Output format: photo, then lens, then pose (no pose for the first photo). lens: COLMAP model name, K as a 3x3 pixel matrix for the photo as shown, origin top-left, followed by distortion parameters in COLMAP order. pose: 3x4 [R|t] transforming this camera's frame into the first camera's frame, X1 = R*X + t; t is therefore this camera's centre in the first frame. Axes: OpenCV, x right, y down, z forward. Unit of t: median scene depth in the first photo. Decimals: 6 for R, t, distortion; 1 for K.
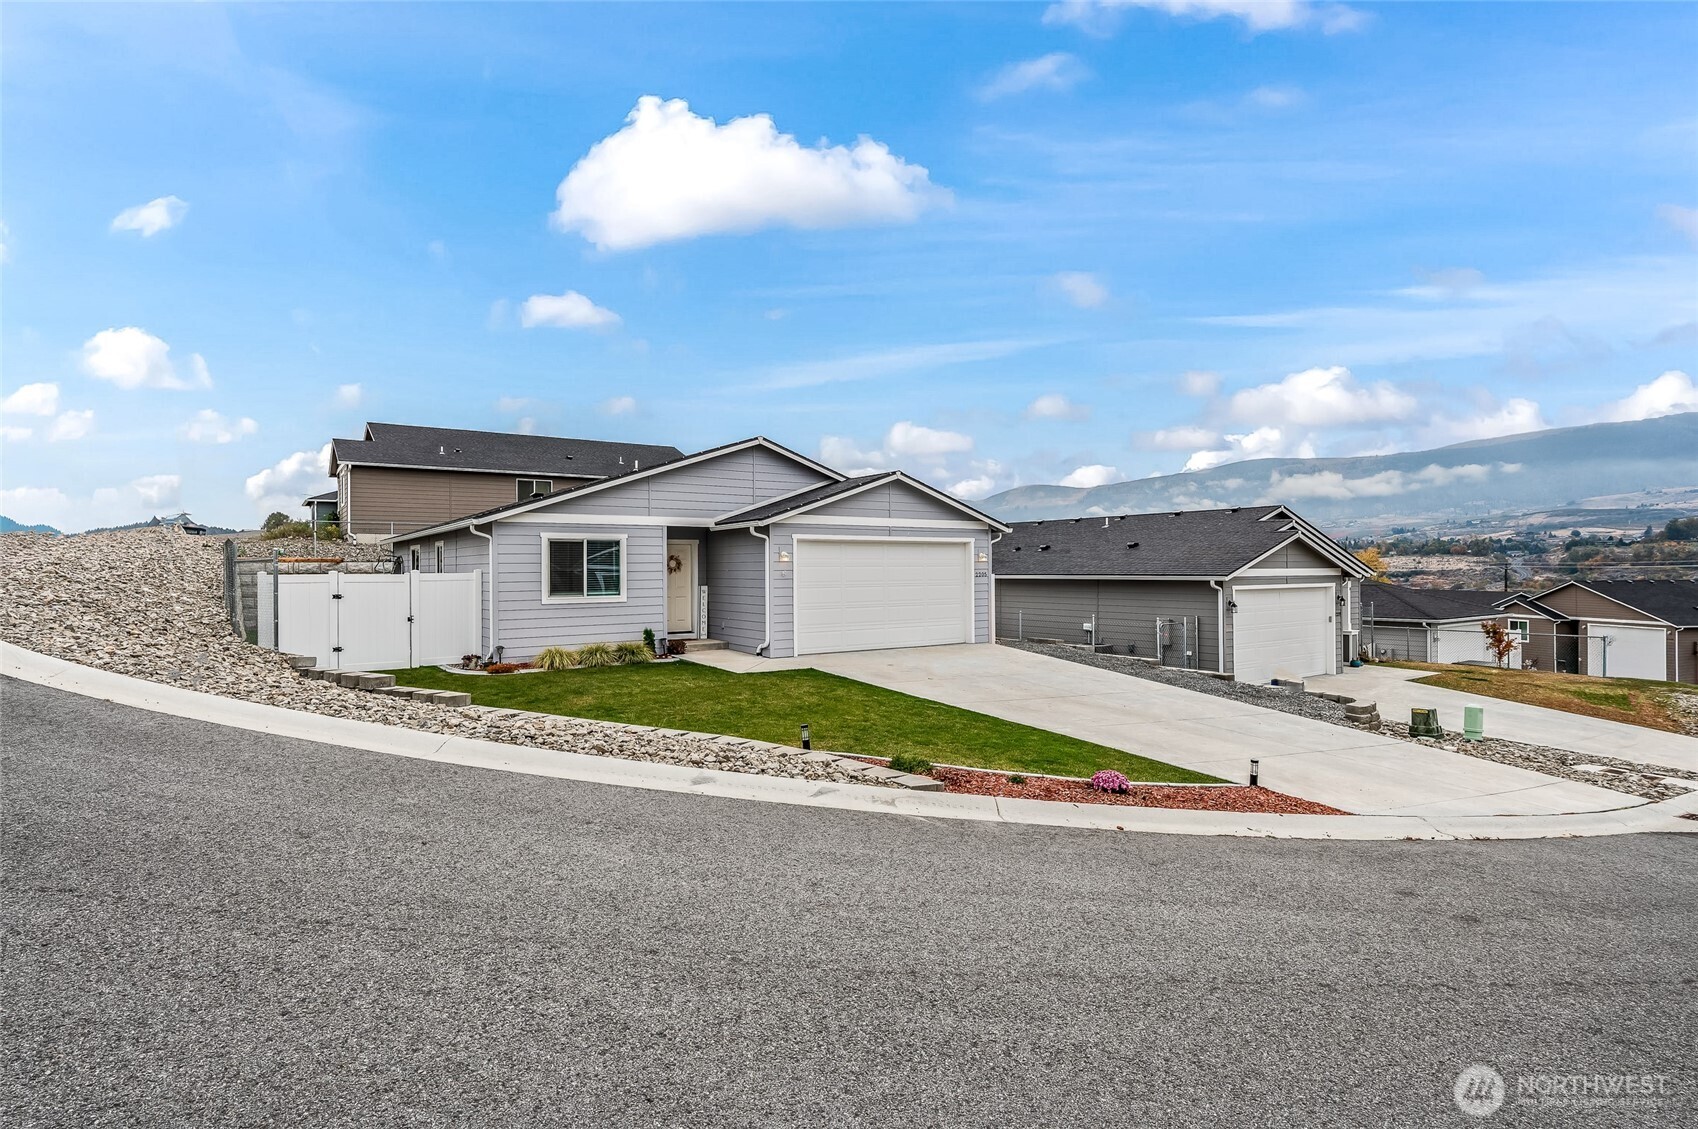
lens RADIAL K [[851.0, 0, 849.0], [0, 851.0, 564.5], [0, 0, 1]] dist [0.003657, 0.000157]
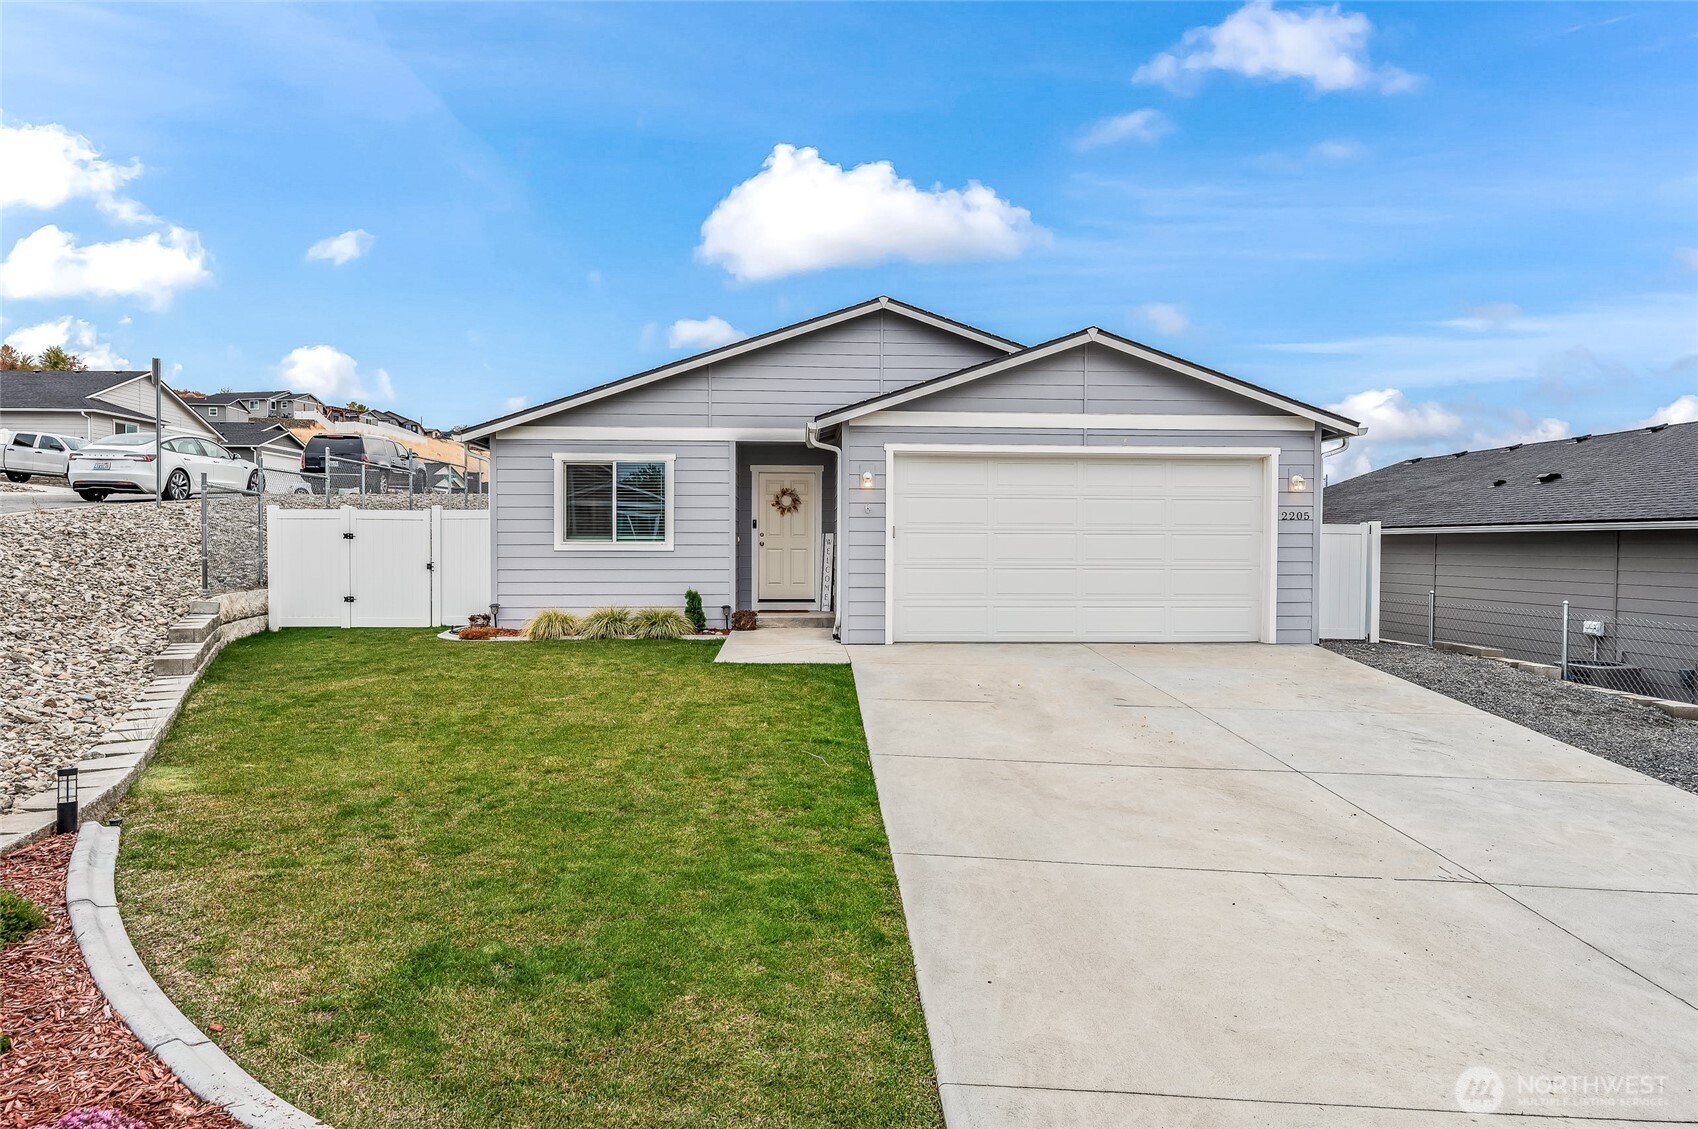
lens RADIAL K [[983.3, 0, 849.0], [0, 983.3, 564.5], [0, 0, 1]] dist [-0.000577, -0.000869]
pose [[0.850736, 0.020568, -0.525191, 0.268435], [-0.006860, 0.999583, 0.028034, 0.029466], [0.525549, -0.020247, 0.850522, 0.365889]]
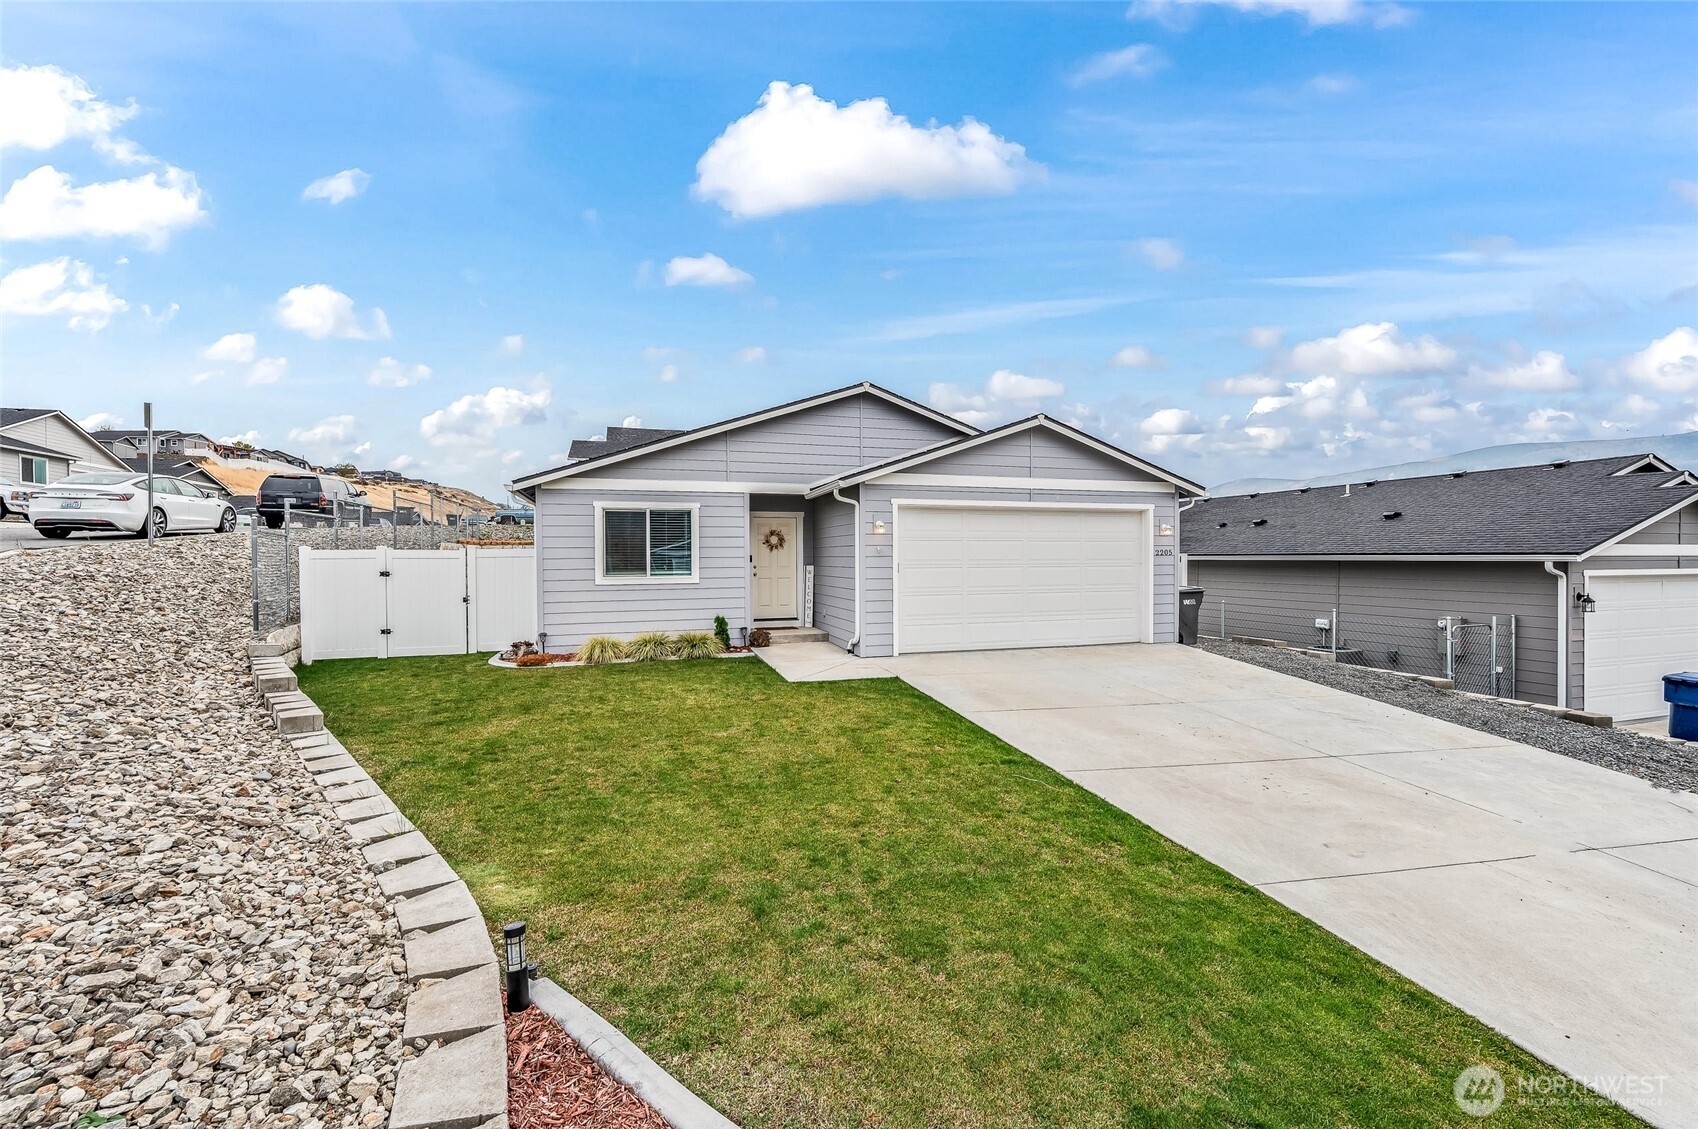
lens RADIAL K [[704.6, 0, 849.0], [0, 704.6, 564.5], [0, 0, 1]] dist [0.001568, 0.000254]
pose [[0.955025, 0.004447, -0.296492, 0.082284], [0.000606, 0.999856, 0.016949, 0.012706], [0.296525, -0.016367, 0.954885, 0.355318]]
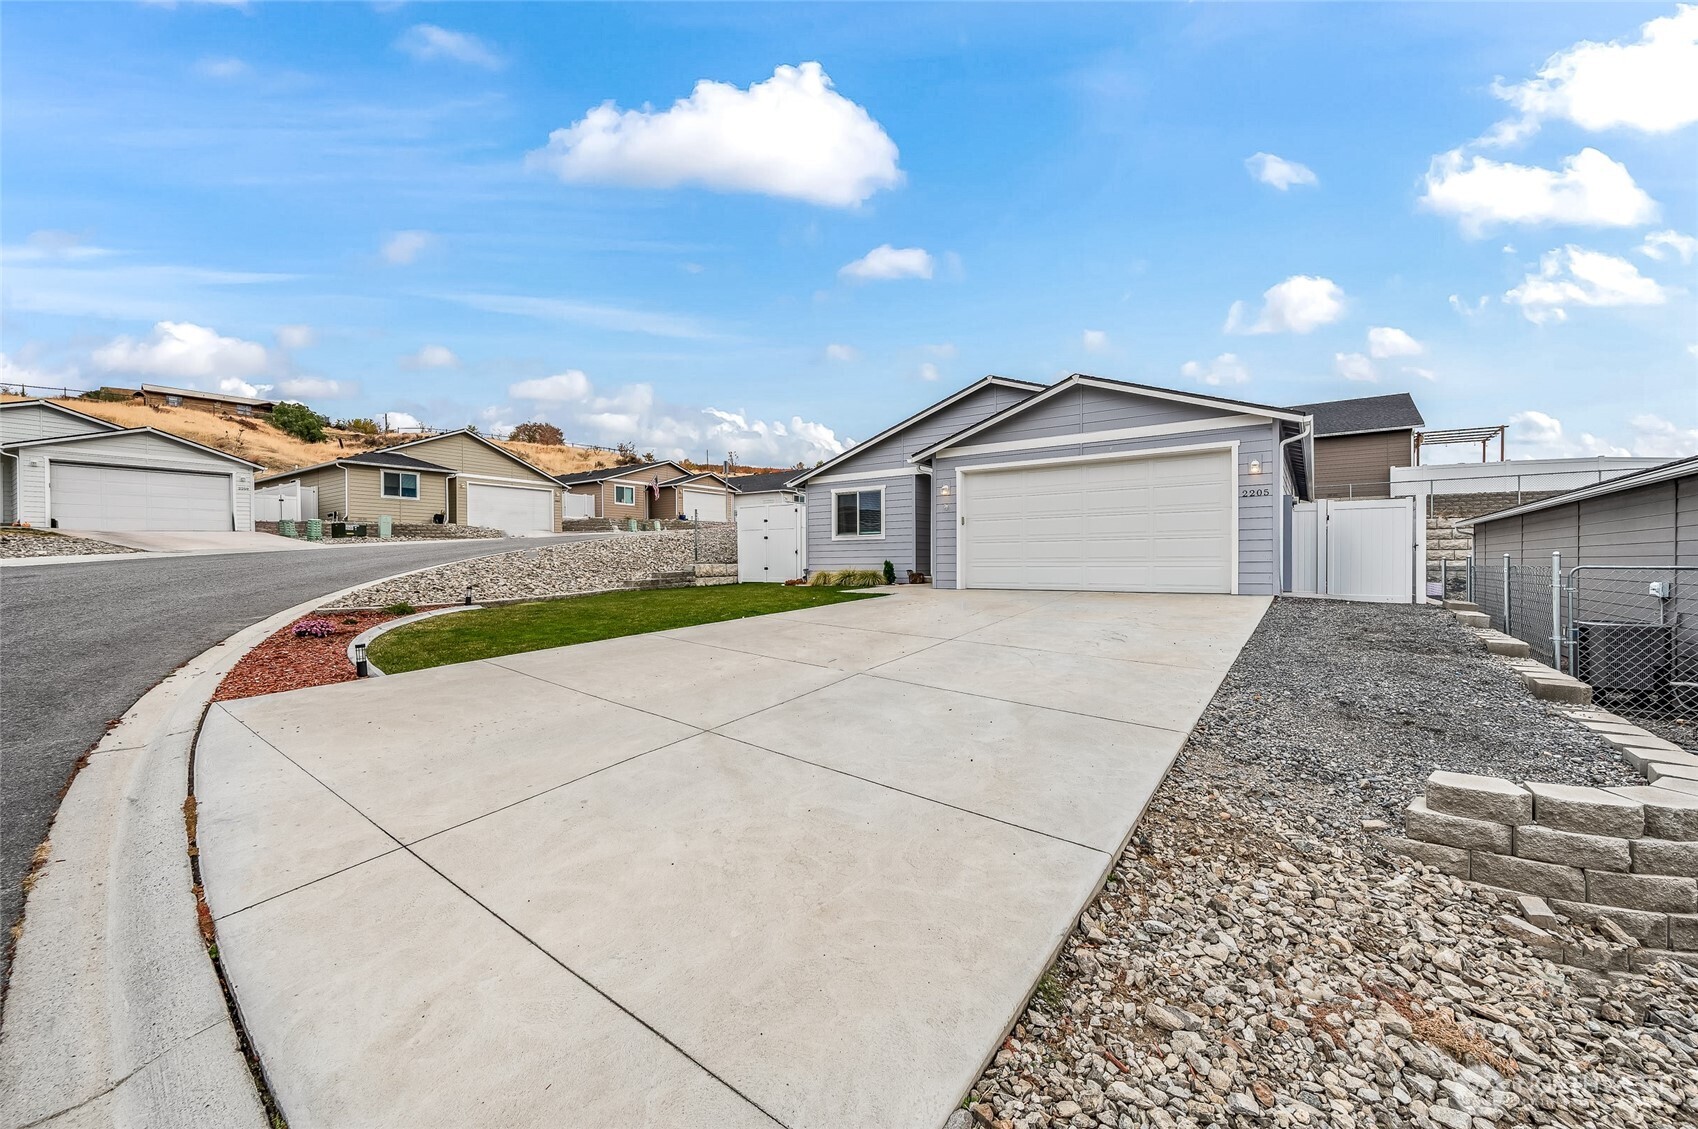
lens RADIAL K [[669.5, 0, 849.0], [0, 669.5, 564.5], [0, 0, 1]] dist [0.000662, 0.000024]
pose [[0.346719, 0.004775, -0.937957, 0.598175], [0.005434, 0.999960, 0.007099, 0.068963], [0.937953, -0.007558, 0.346679, 0.575926]]
